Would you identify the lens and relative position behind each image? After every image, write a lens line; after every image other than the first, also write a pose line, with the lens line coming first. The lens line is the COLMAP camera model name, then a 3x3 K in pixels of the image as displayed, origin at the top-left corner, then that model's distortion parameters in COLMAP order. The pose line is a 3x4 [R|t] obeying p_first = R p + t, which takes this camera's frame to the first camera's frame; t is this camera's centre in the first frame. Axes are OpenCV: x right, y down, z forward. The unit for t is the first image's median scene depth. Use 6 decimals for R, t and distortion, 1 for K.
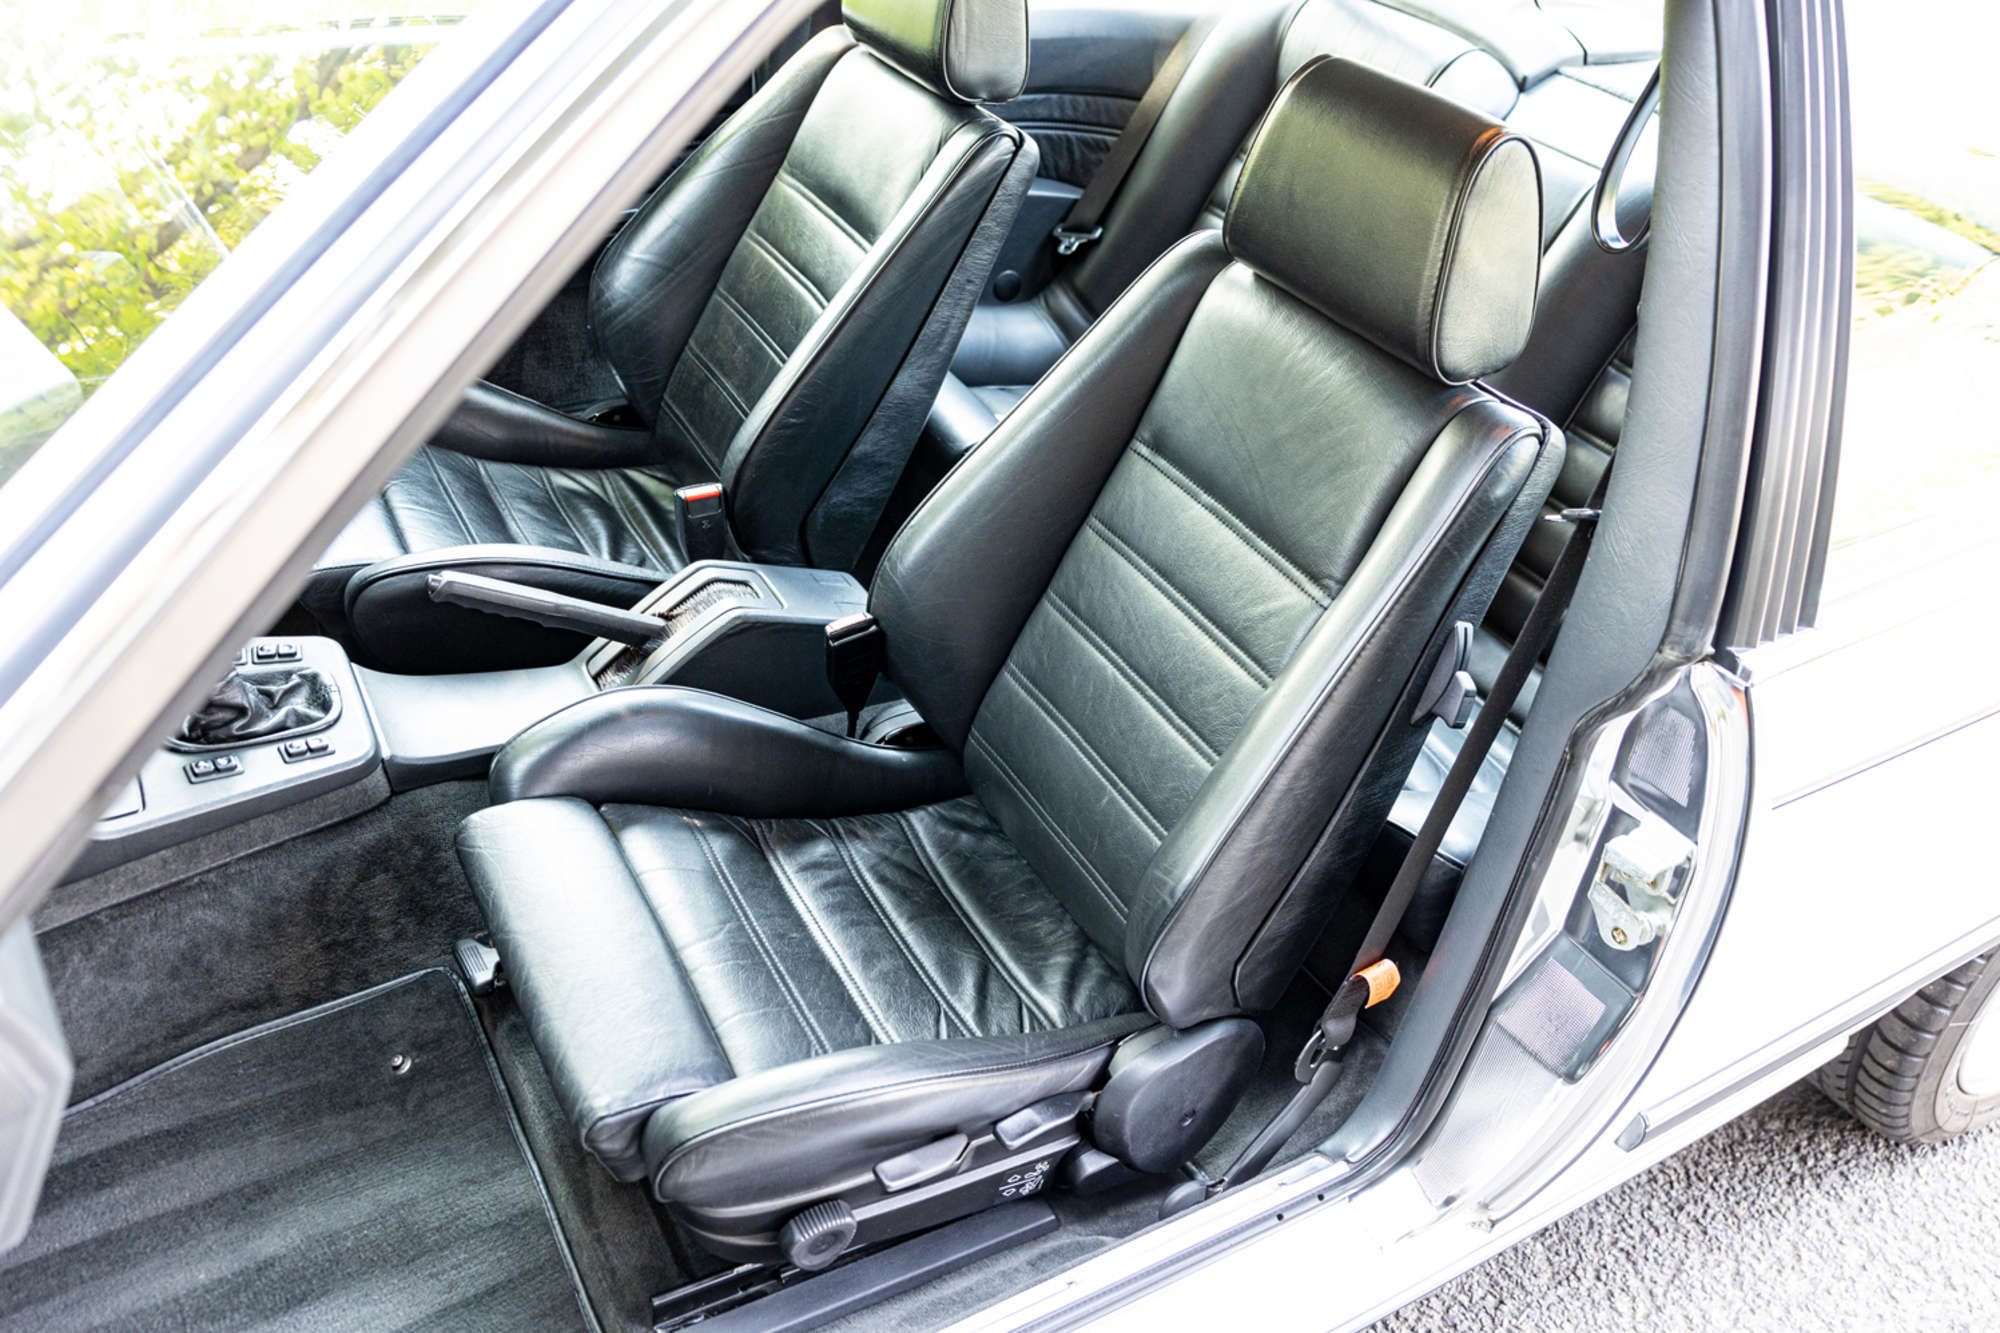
lens RADIAL K [[1602.0, 0, 999.6], [0, 1602.0, 663.8], [0, 0, 1]] dist [-0.001731, -0.001927]
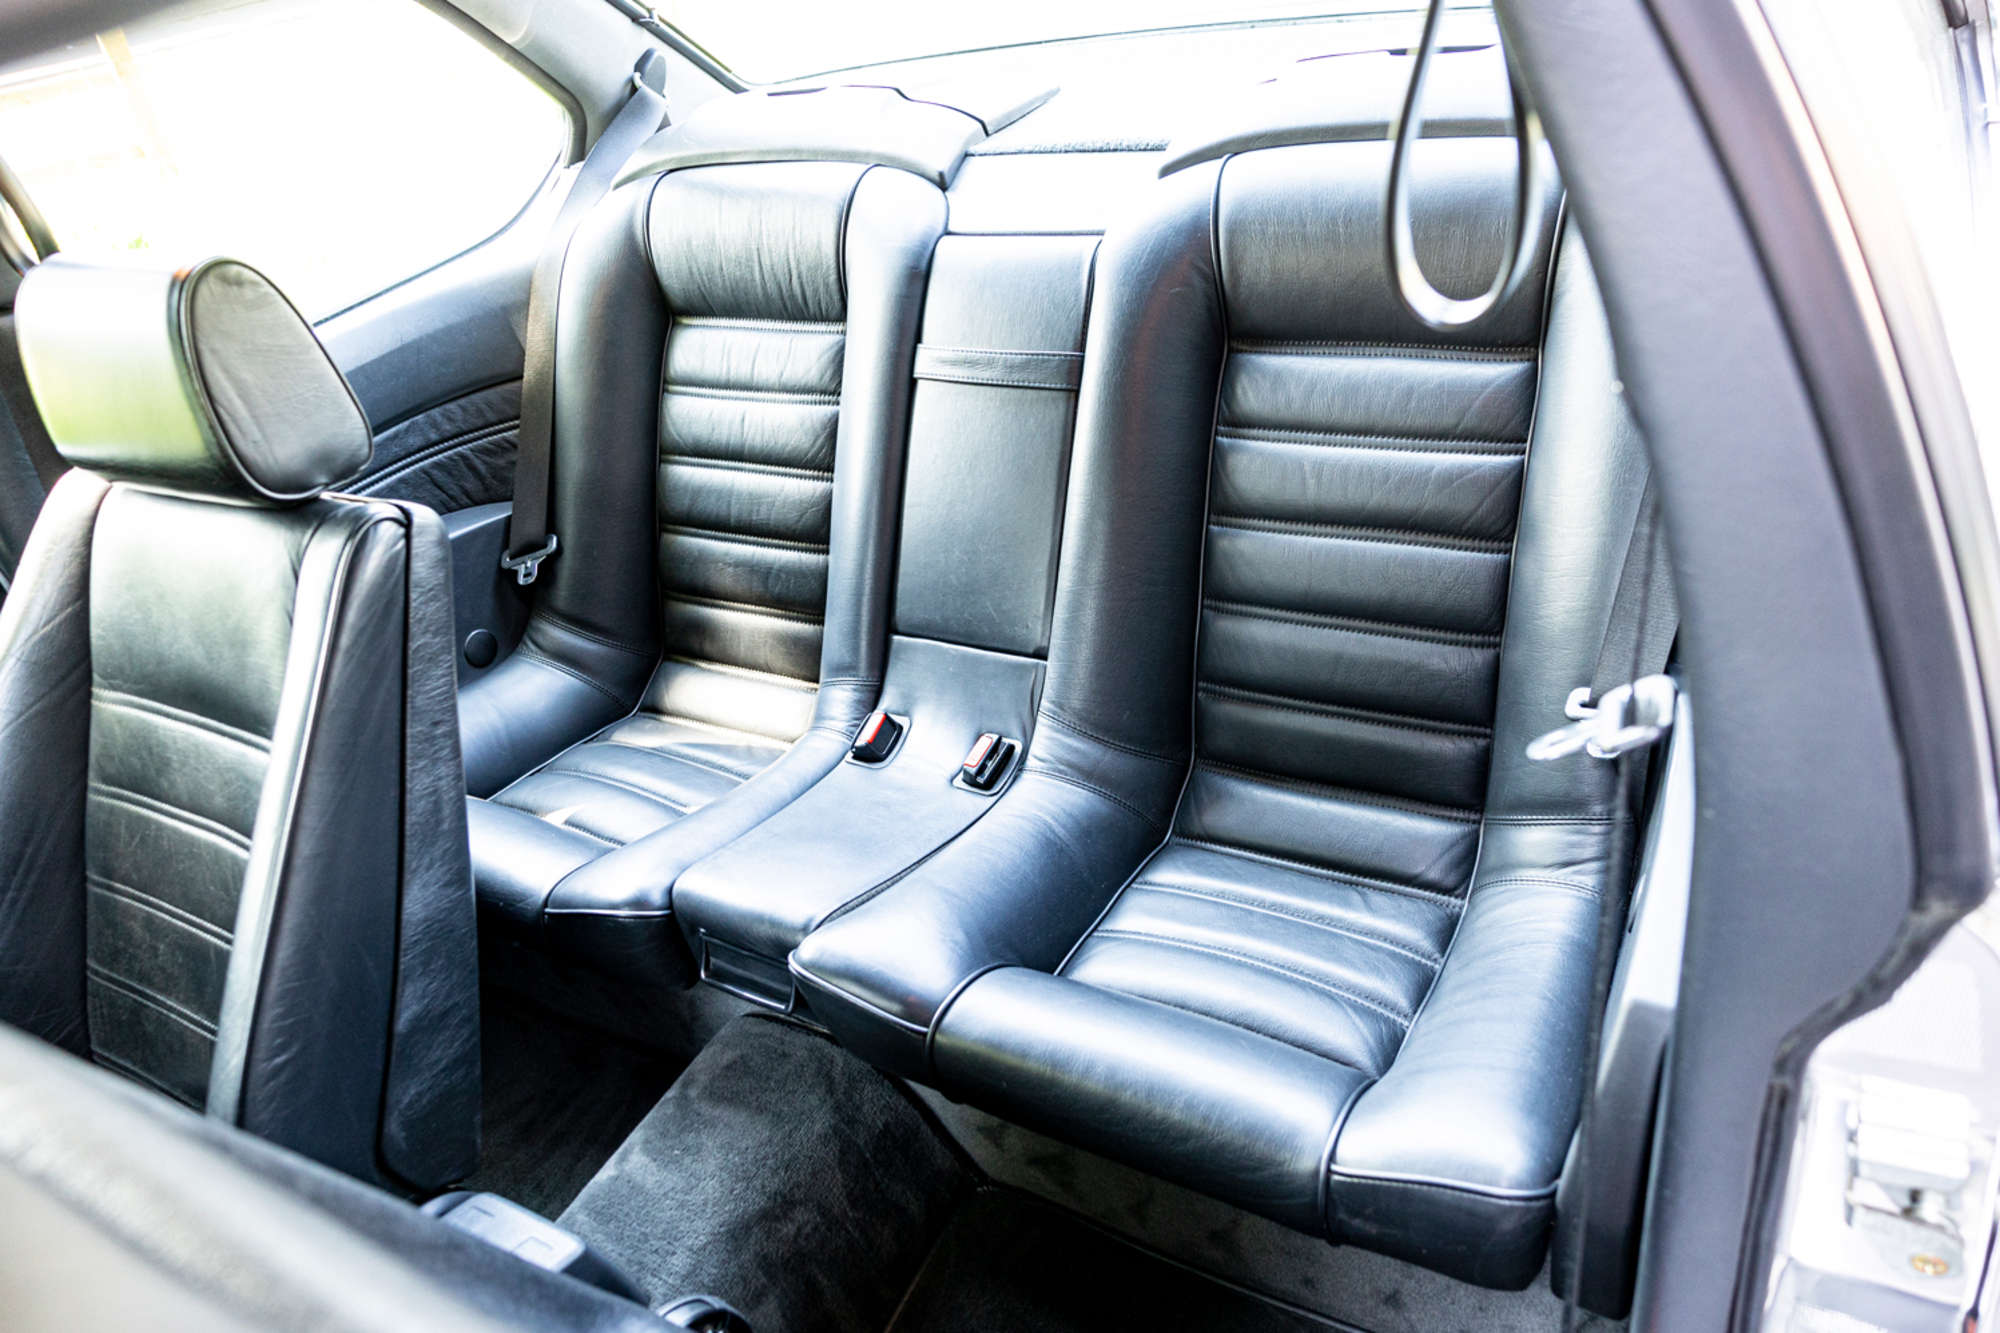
lens RADIAL K [[1397.4, 0, 1001.4], [0, 1397.4, 665.1], [0, 0, 1]] dist [-0.000965, -0.005336]
pose [[0.835142, -0.467924, 0.289111, 0.020305], [0.485172, 0.874314, 0.013577, -0.136037], [-0.259127, 0.128930, 0.957199, 0.324113]]
